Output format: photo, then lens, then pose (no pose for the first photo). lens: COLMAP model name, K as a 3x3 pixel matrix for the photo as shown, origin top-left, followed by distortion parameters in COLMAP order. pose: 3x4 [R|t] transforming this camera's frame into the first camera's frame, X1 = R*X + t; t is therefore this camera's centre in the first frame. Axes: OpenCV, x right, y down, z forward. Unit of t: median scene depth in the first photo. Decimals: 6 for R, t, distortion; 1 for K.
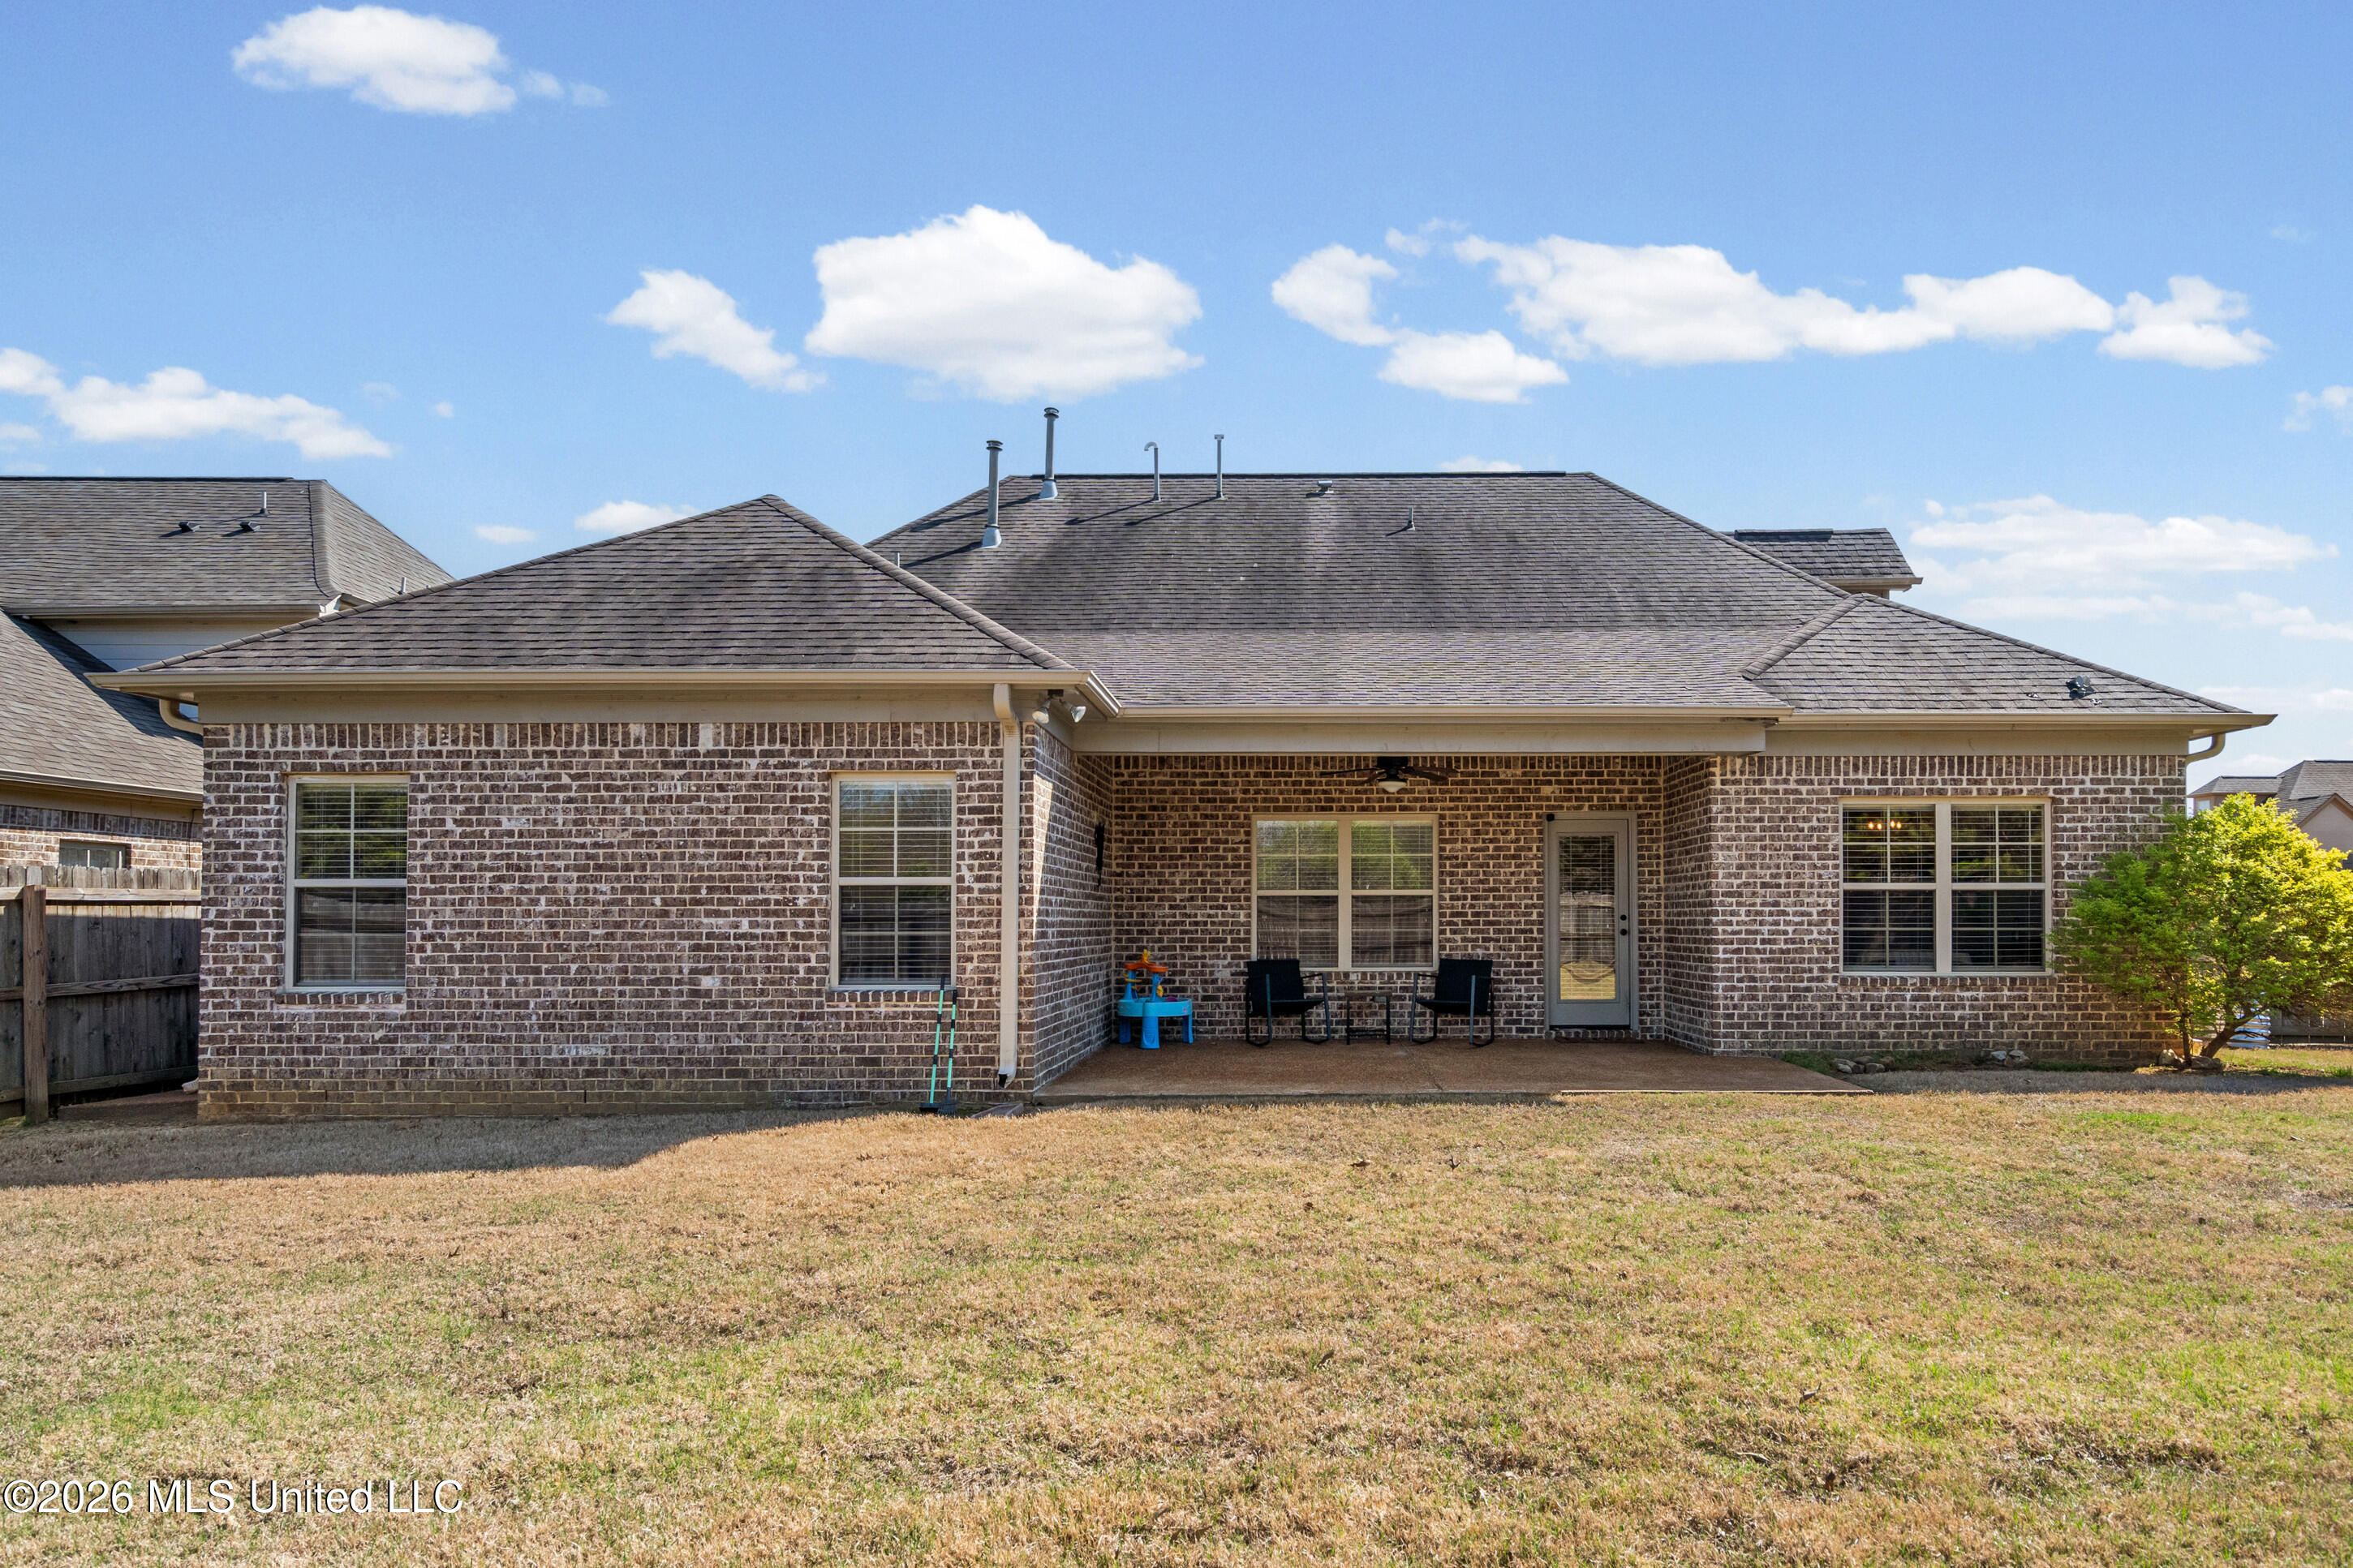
lens RADIAL K [[1390.4, 0, 1193.7], [0, 1390.4, 769.0], [0, 0, 1]] dist [0.000579, 0.000741]
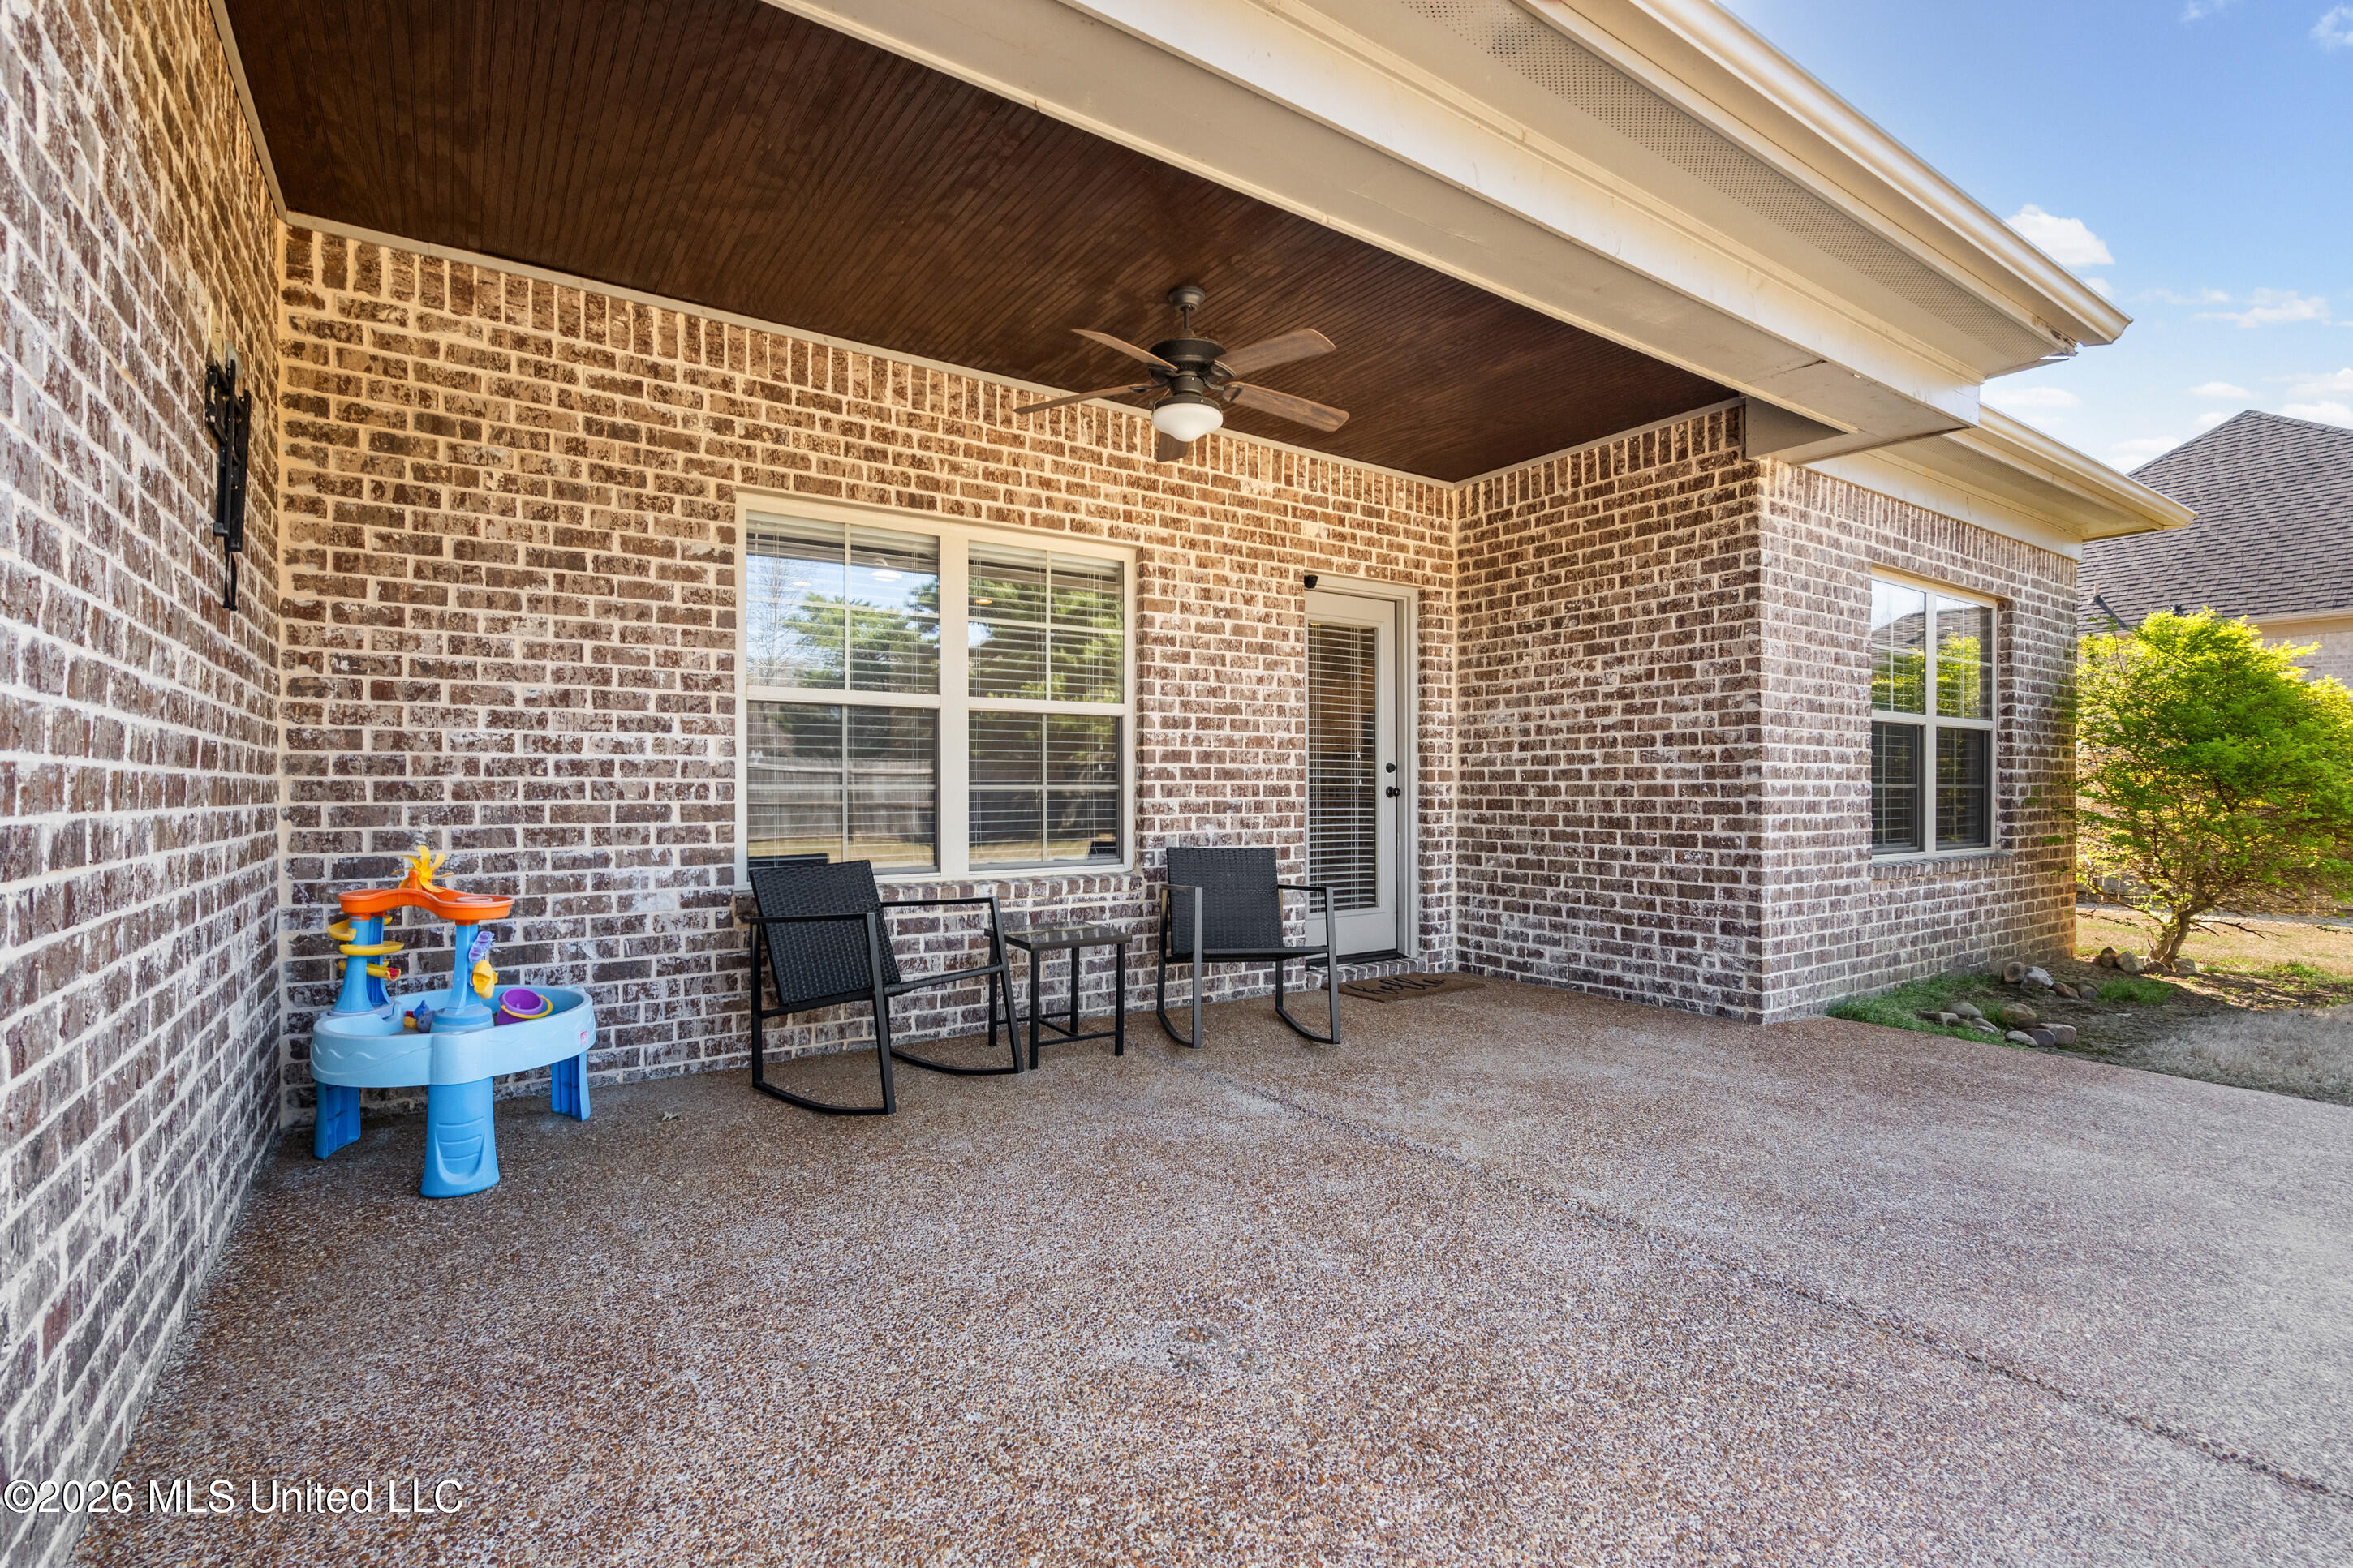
lens RADIAL K [[1073.0, 0, 1126.3], [0, 1073.0, 787.4], [0, 0, 1]] dist [-0.001854, 0.000572]
pose [[0.809214, 0.003008, 0.587507, -0.046264], [-0.071700, 0.993018, 0.093673, 0.080425], [-0.583123, -0.117926, 0.803779, 0.696630]]
